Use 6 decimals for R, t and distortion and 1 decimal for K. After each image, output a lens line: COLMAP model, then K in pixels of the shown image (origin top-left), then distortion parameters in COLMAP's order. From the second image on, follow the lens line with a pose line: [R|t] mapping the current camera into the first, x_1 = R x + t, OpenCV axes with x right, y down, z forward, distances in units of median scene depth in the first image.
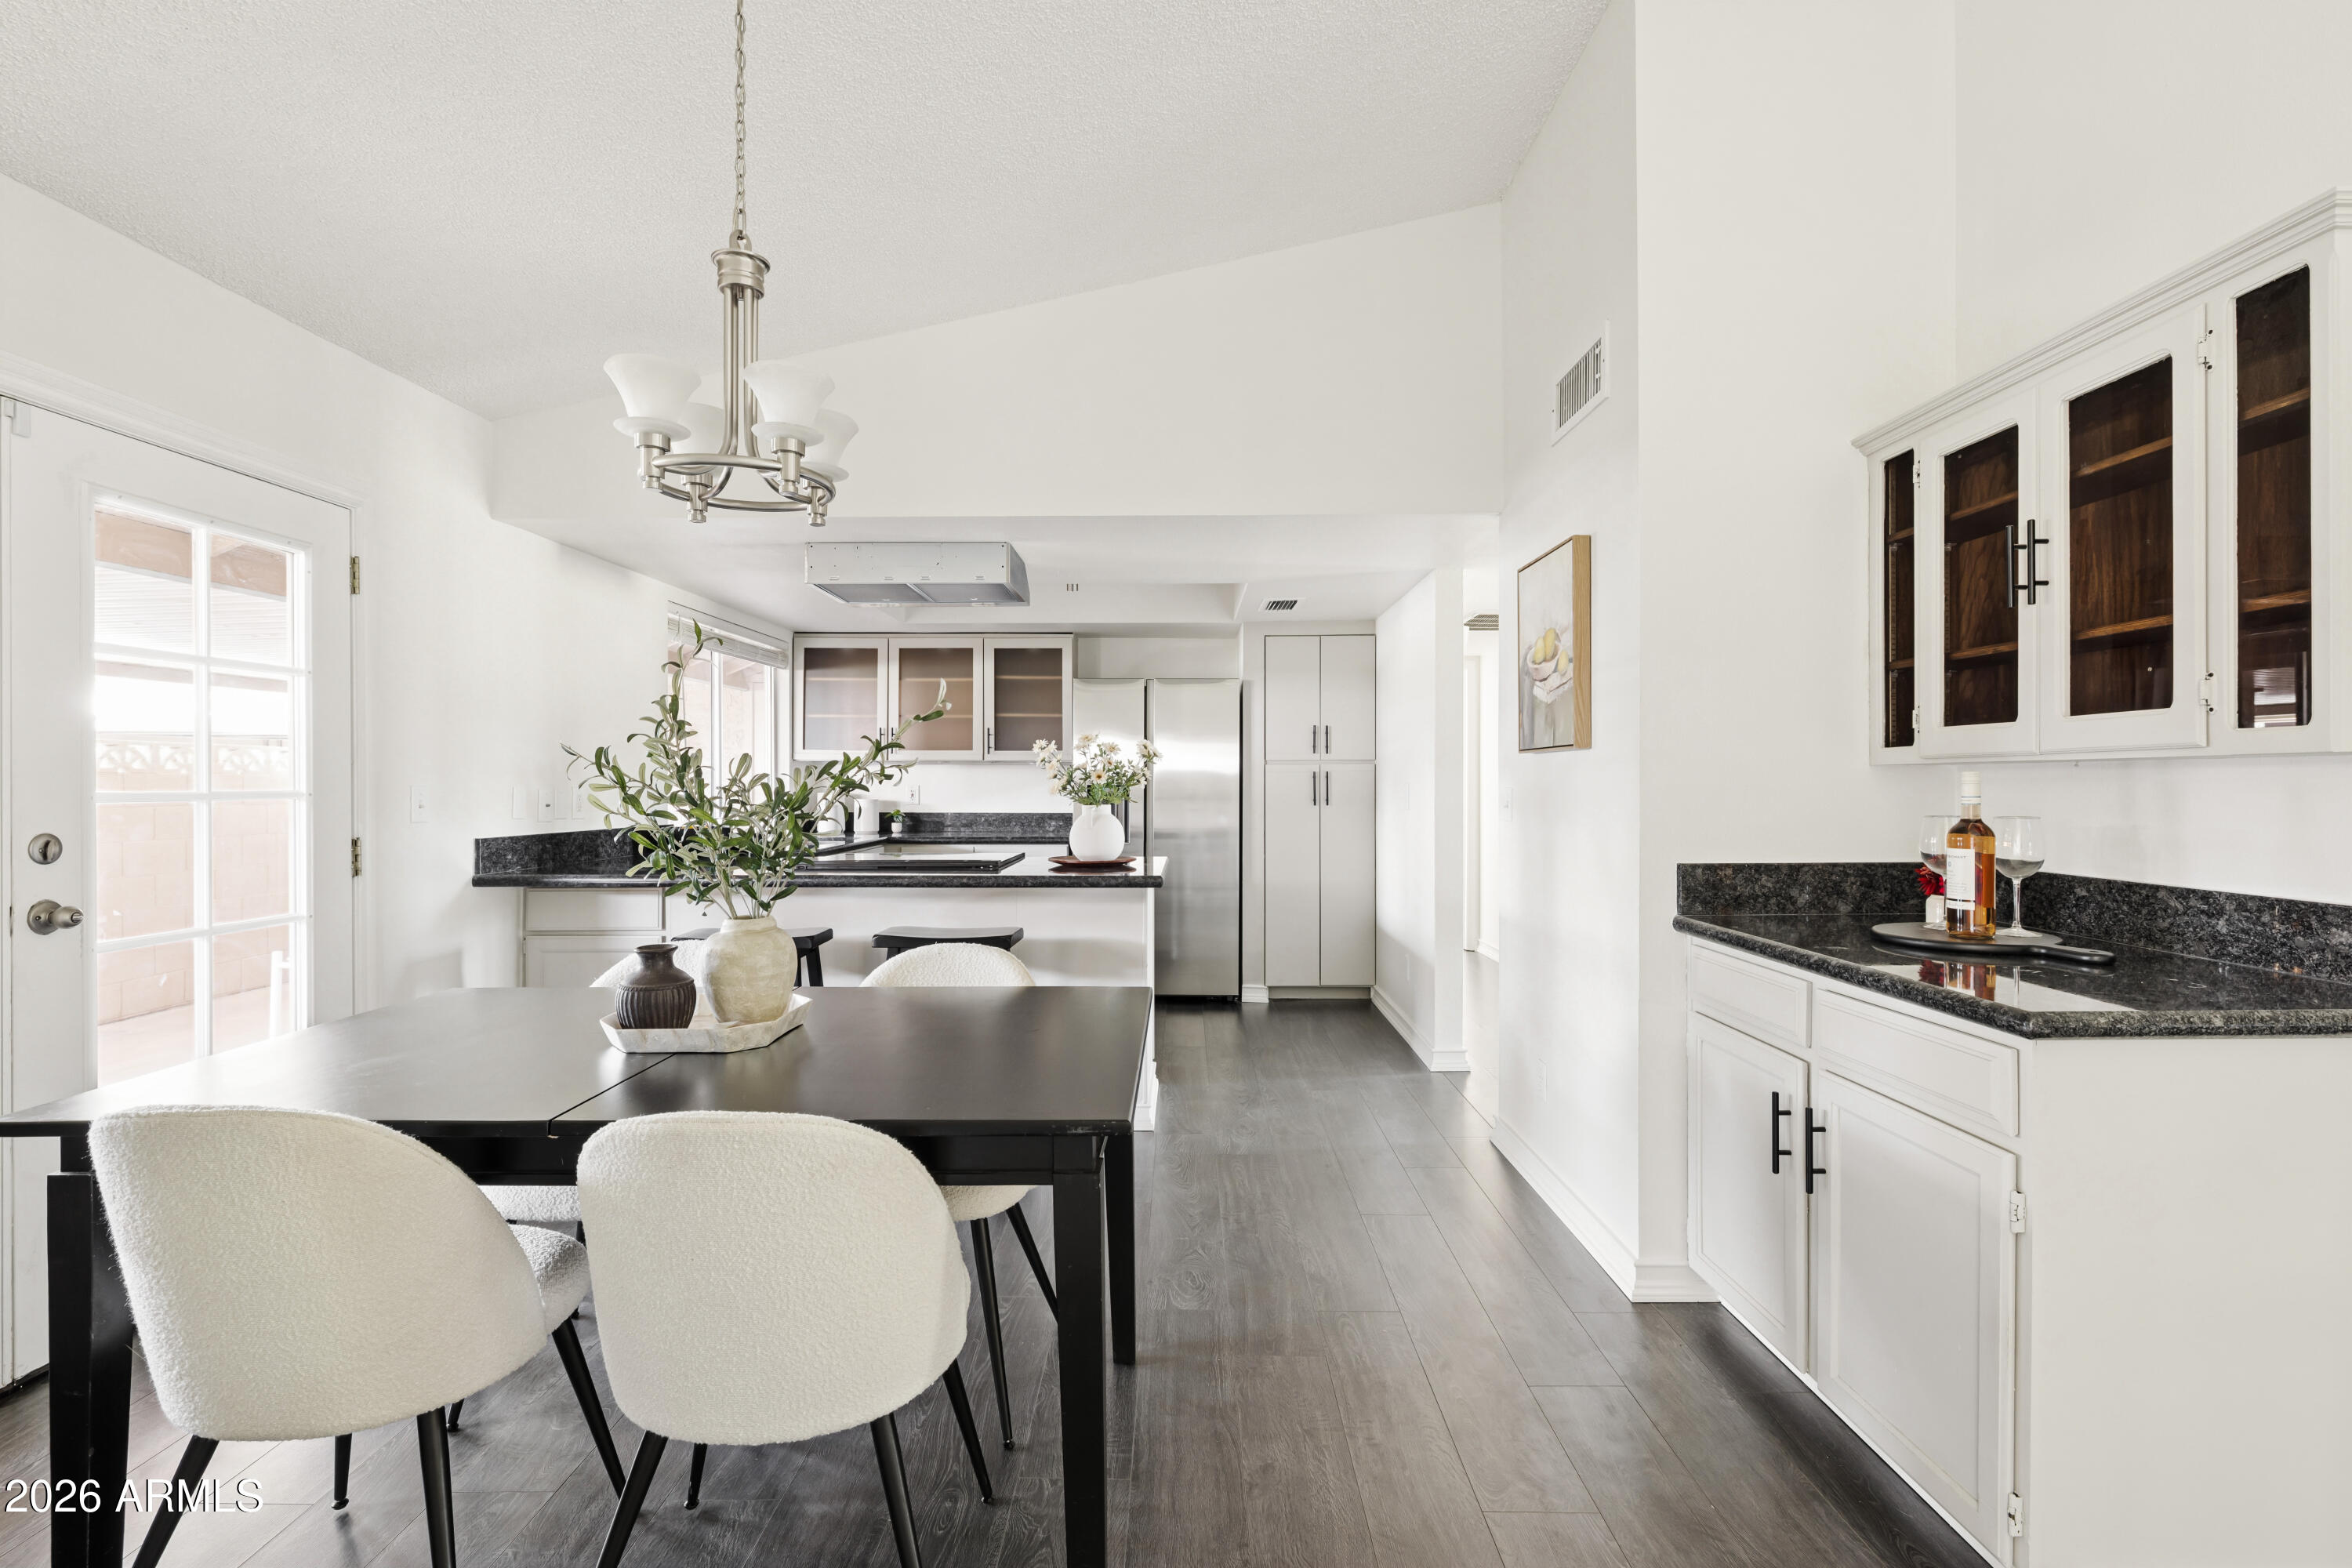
lens RADIAL K [[1066.6, 0, 1173.3], [0, 1066.6, 784.3], [0, 0, 1]] dist [-0.015135, 0.000145]
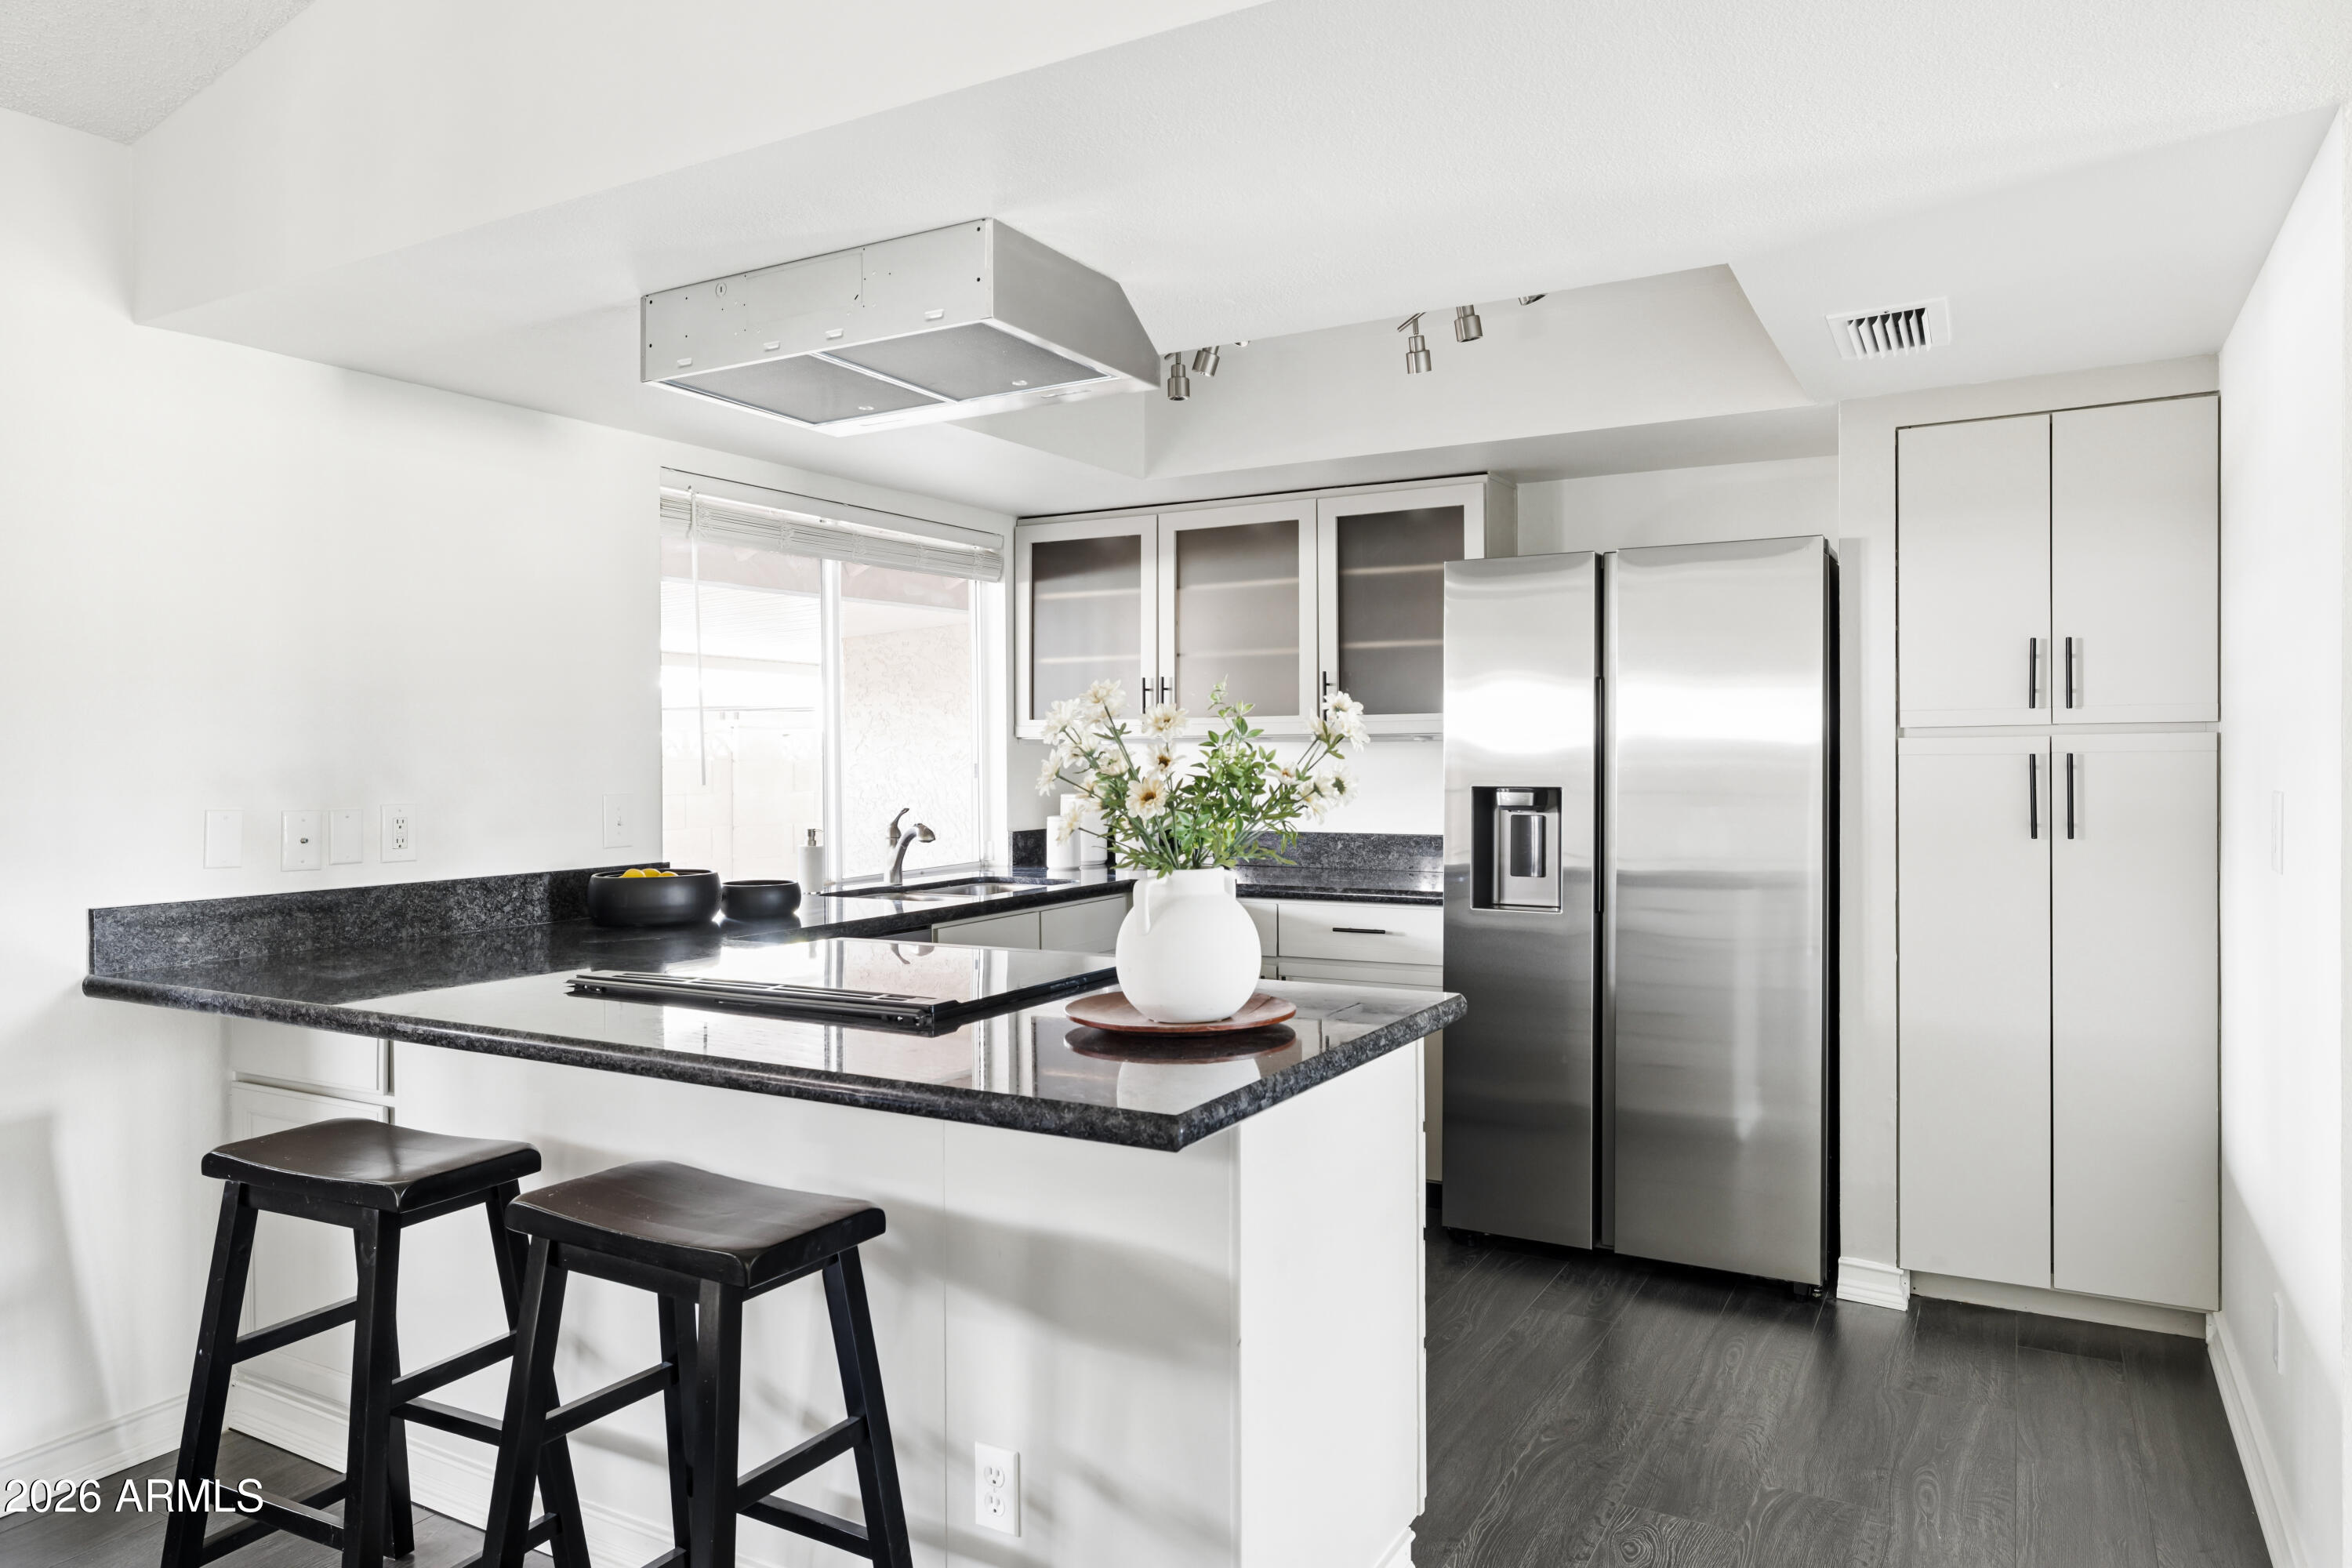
lens RADIAL K [[1500.5, 0, 1174.3], [0, 1500.5, 769.2], [0, 0, 1]] dist [0.000500, -0.005351]
pose [[0.874327, -0.003194, -0.485328, 0.117780], [0.008284, 0.999931, 0.008343, -0.012679], [0.485267, -0.011315, 0.874293, 0.337113]]
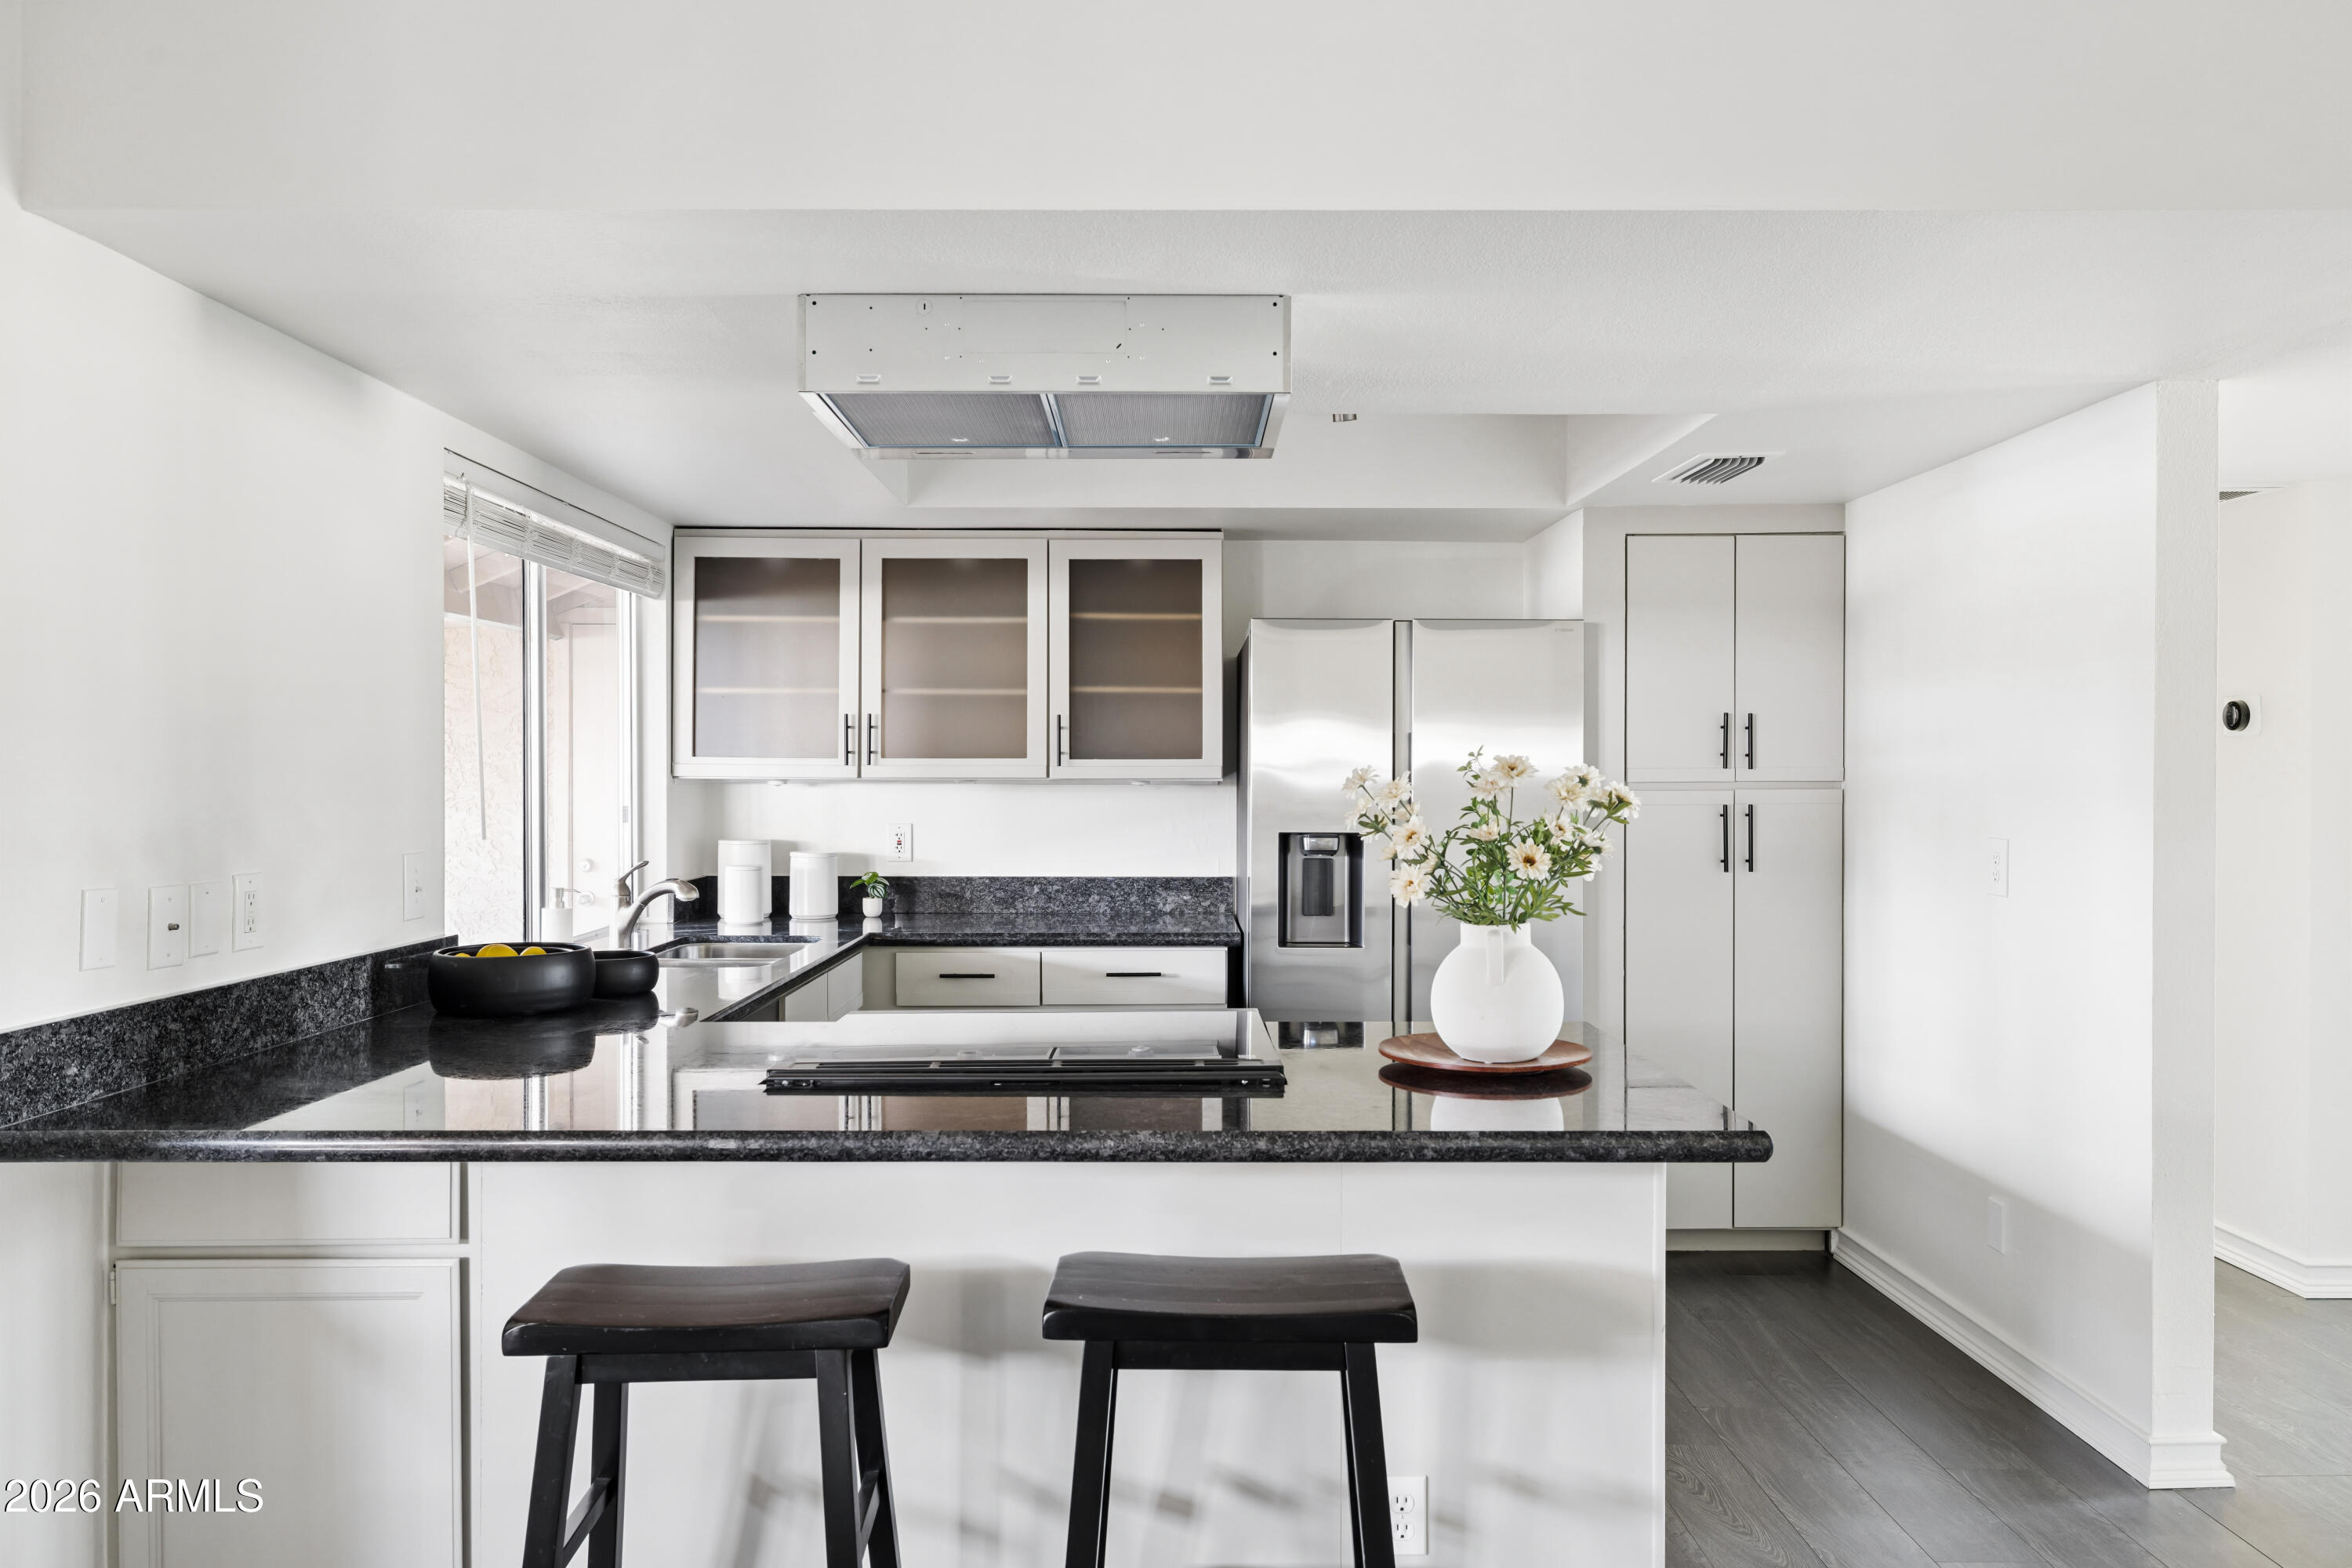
lens RADIAL K [[1608.6, 0, 1173.5], [0, 1608.6, 788.4], [0, 0, 1]] dist [0.006602, -0.006851]
pose [[0.999912, -0.000468, 0.013291, -0.131892], [0.000369, 0.999972, 0.007443, -0.024023], [-0.013294, -0.007437, 0.999884, 0.233089]]
